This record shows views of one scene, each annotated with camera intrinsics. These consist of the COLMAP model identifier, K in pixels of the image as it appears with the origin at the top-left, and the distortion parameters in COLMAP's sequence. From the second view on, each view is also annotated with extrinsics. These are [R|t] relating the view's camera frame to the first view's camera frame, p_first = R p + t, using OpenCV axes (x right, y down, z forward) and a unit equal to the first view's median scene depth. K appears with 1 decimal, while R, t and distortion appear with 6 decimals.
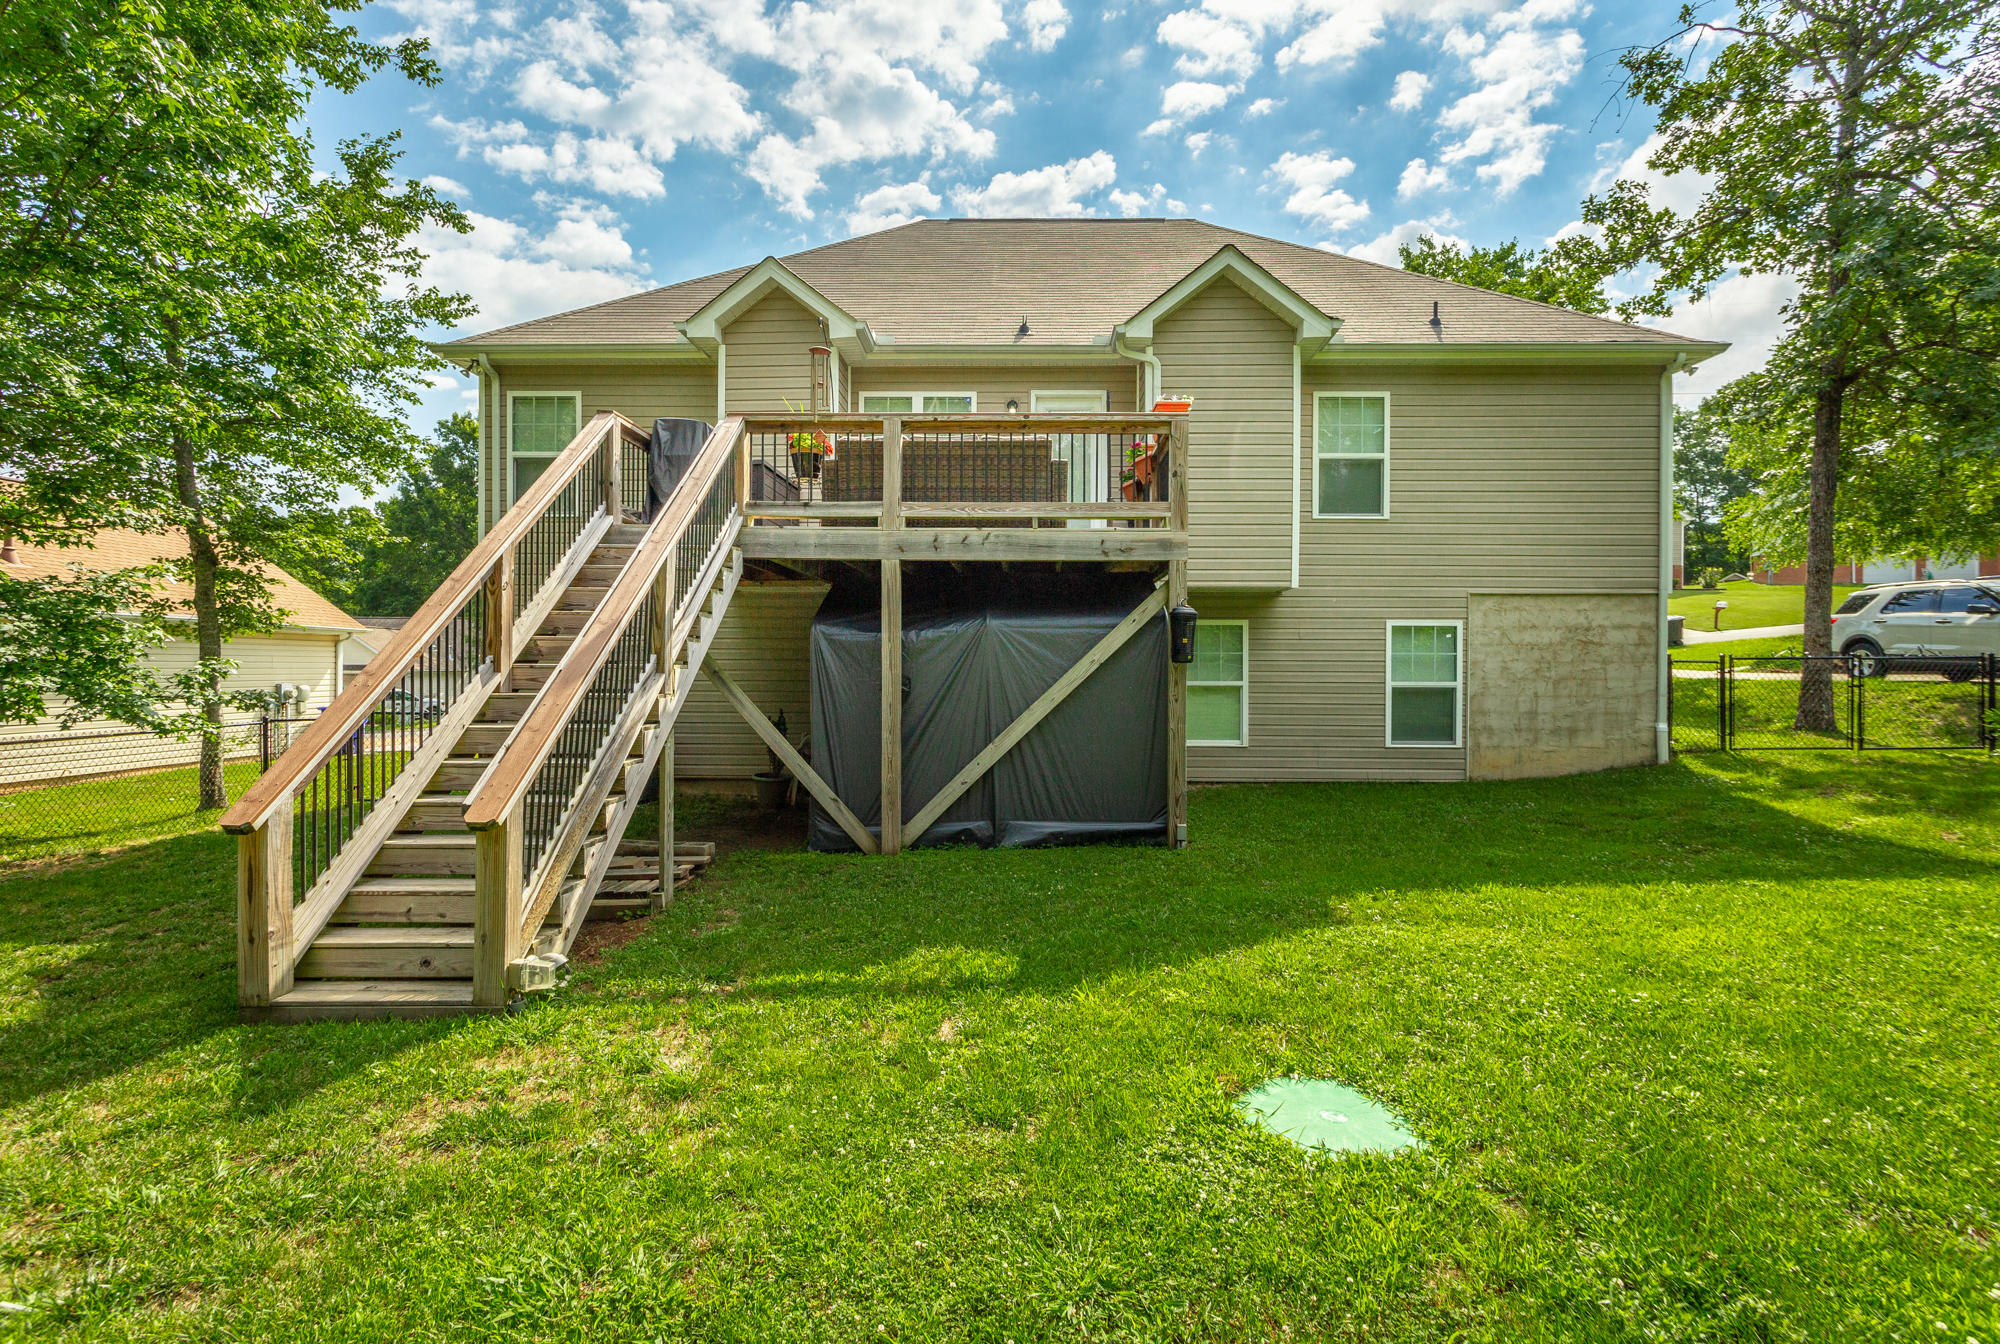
lens RADIAL K [[961.8, 0, 1010.3], [0, 961.8, 673.2], [0, 0, 1]] dist [-0.003160, 0.001846]
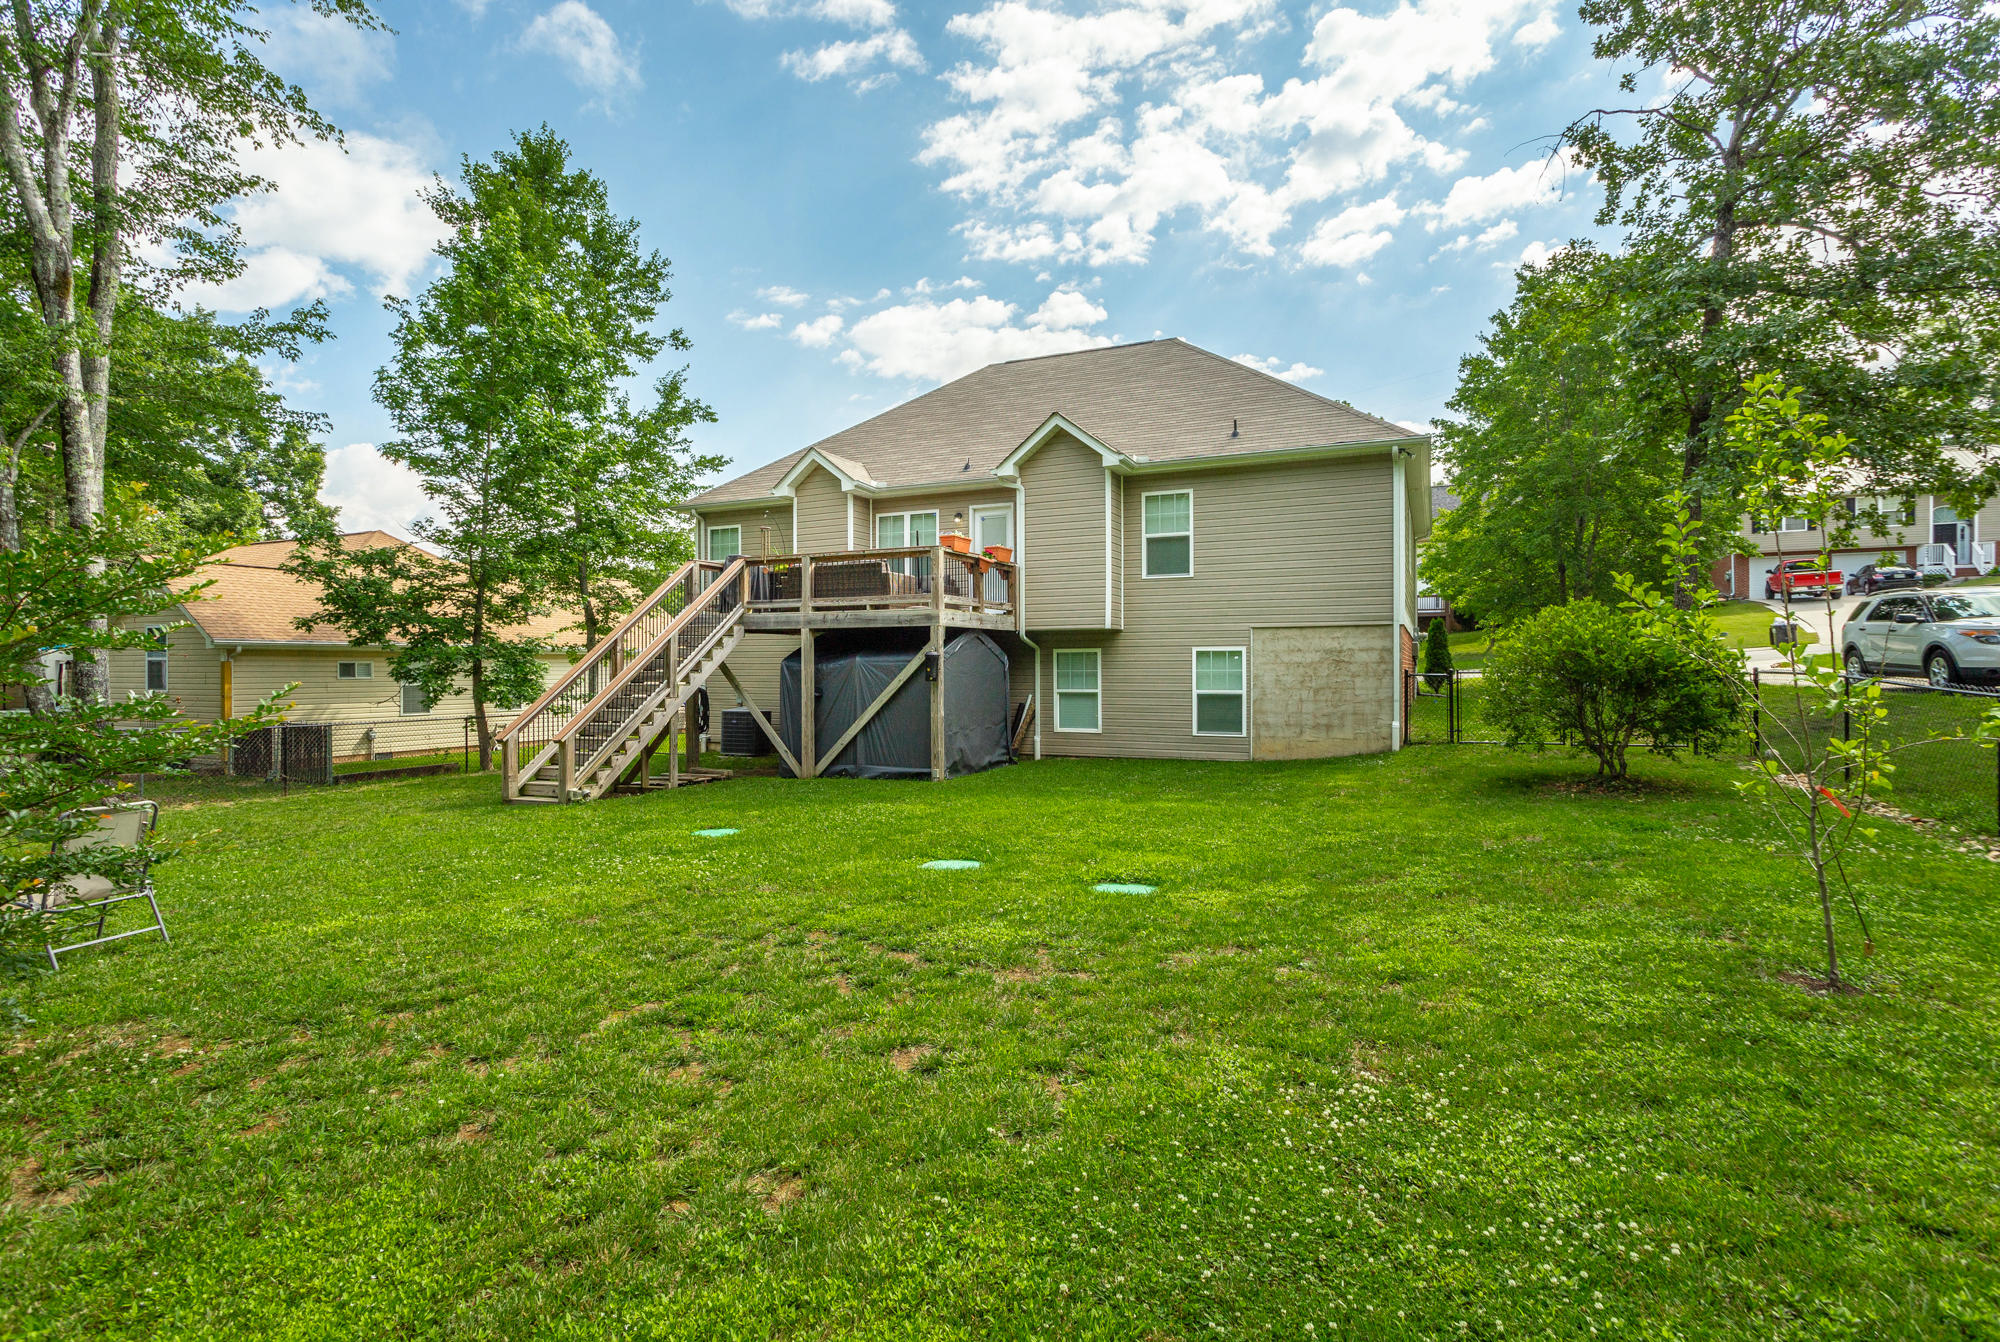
lens RADIAL K [[945.3, 0, 991.4], [0, 945.3, 677.2], [0, 0, 1]] dist [-0.002515, 0.000393]
pose [[0.915876, -0.001859, -0.401456, 0.698408], [0.004452, 0.999975, 0.005527, -0.019592], [0.401436, -0.006849, 0.915862, -0.428774]]
